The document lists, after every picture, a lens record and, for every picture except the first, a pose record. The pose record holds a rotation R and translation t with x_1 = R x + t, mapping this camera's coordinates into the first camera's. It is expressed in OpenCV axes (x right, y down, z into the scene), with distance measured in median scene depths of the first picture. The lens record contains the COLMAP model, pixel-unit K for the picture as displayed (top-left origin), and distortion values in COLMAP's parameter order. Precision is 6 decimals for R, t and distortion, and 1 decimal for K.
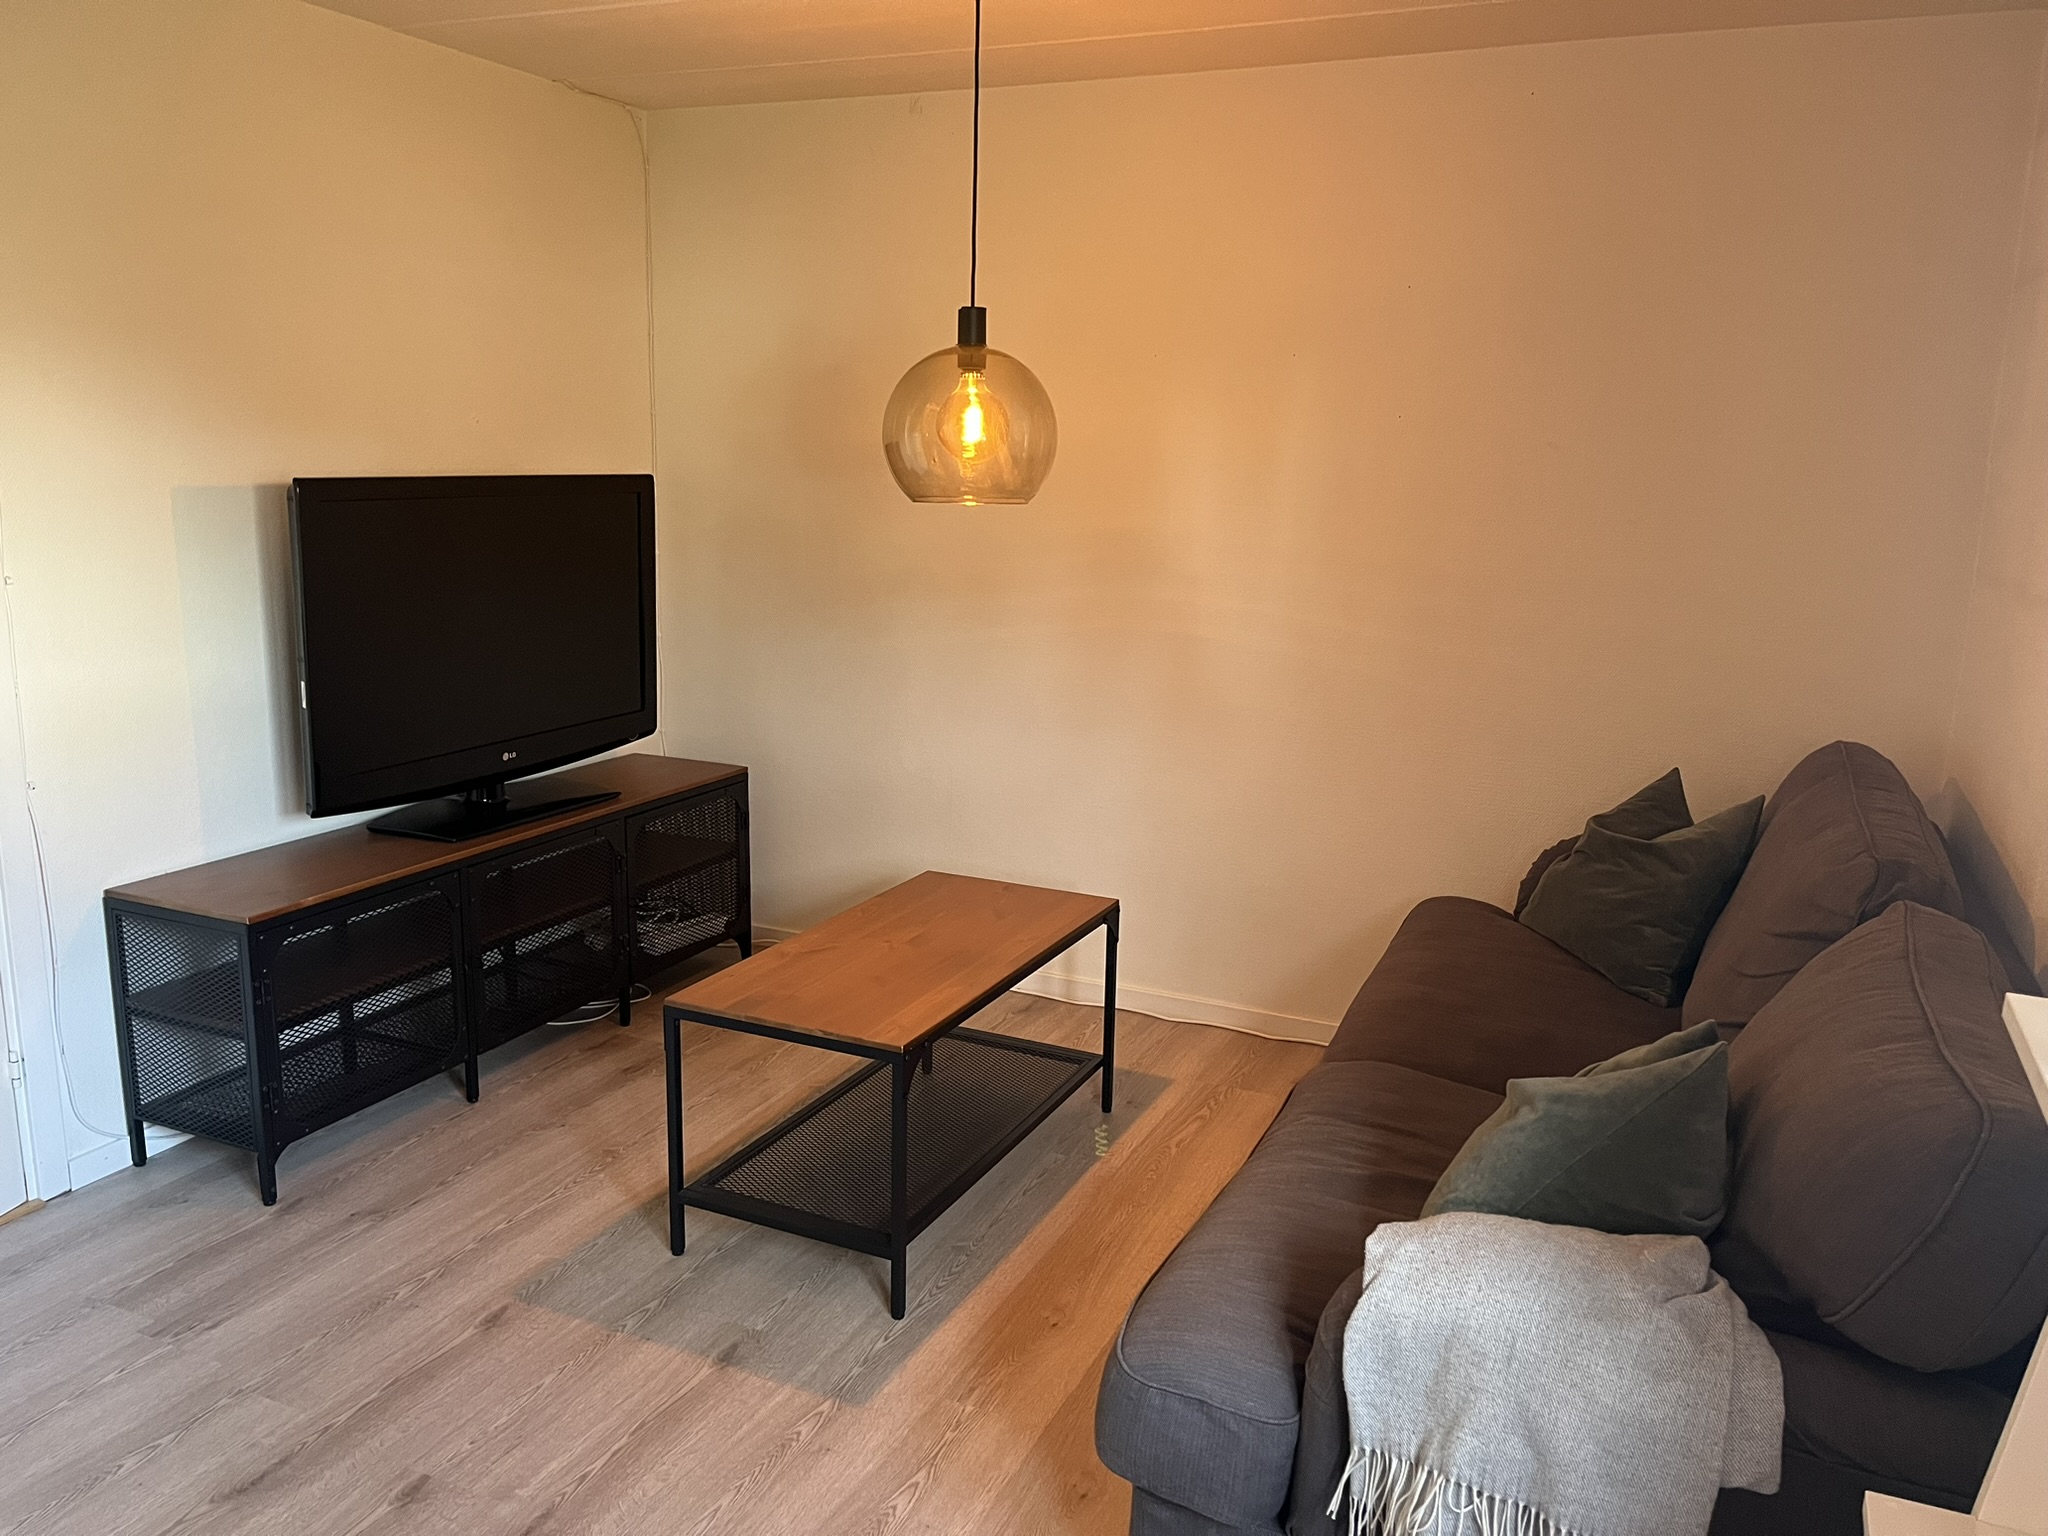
lens RADIAL K [[1551.8, 0, 1024.9], [0, 1551.8, 781.5], [0, 0, 1]] dist [0.036792, -0.004240]
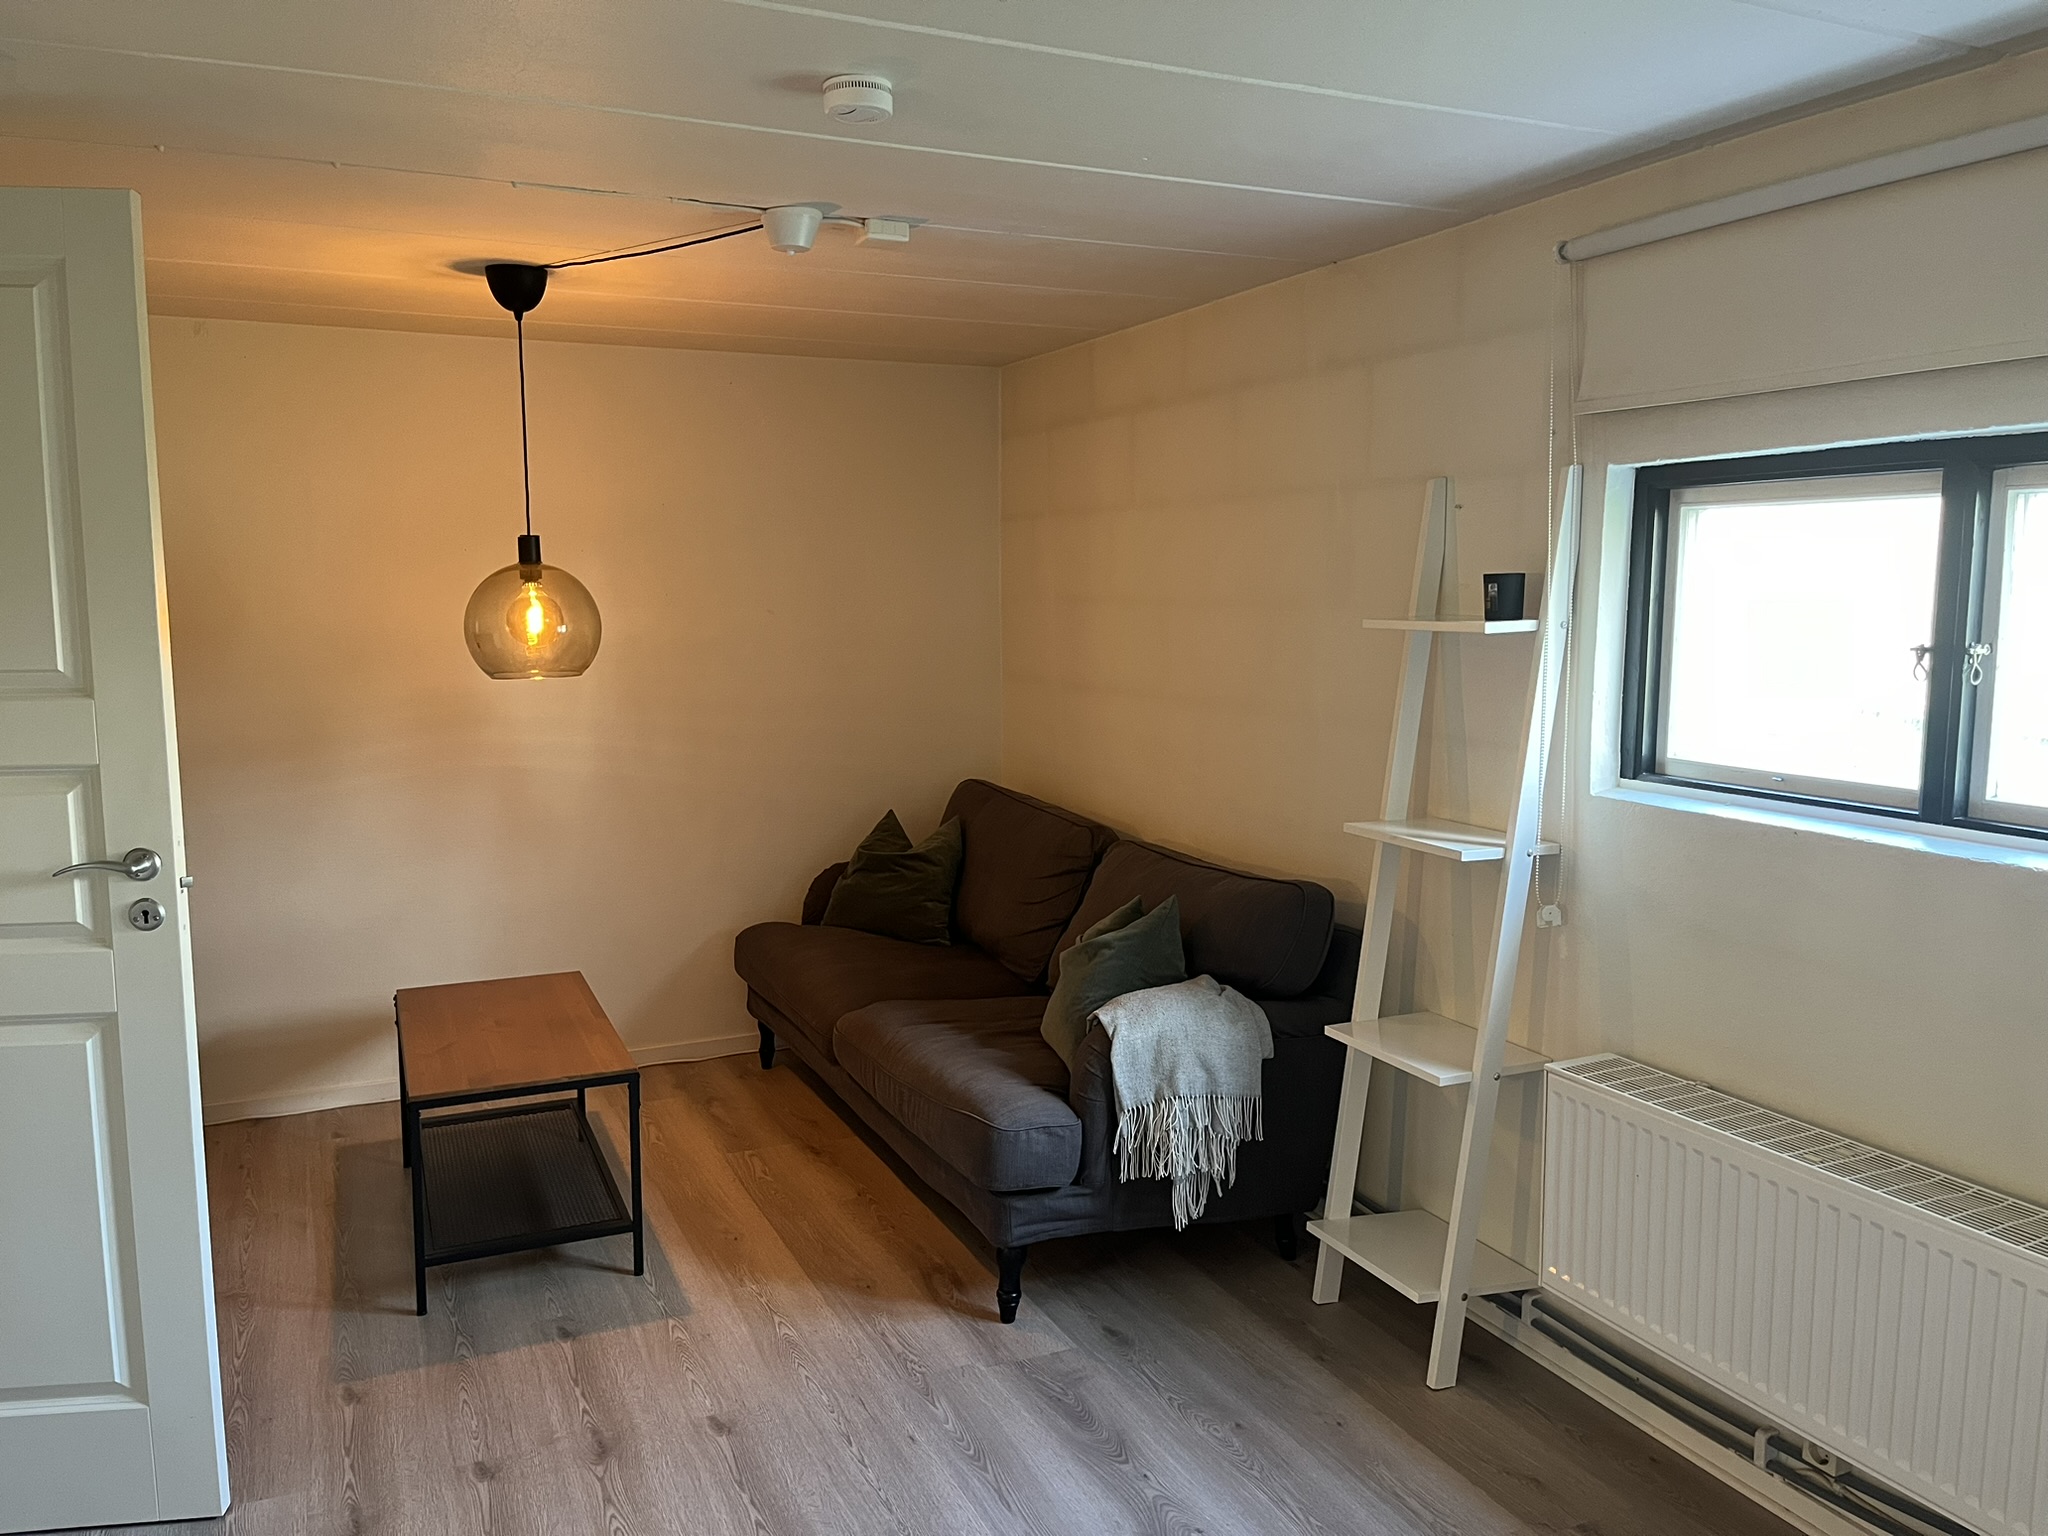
lens RADIAL K [[1551.8, 0, 1028.6], [0, 1551.8, 761.7], [0, 0, 1]] dist [0.036792, -0.004240]
pose [[0.664042, -0.115356, 0.738743, -0.772532], [0.177614, 0.984082, -0.005988, -0.024300], [-0.726293, 0.135187, 0.673961, -0.208883]]
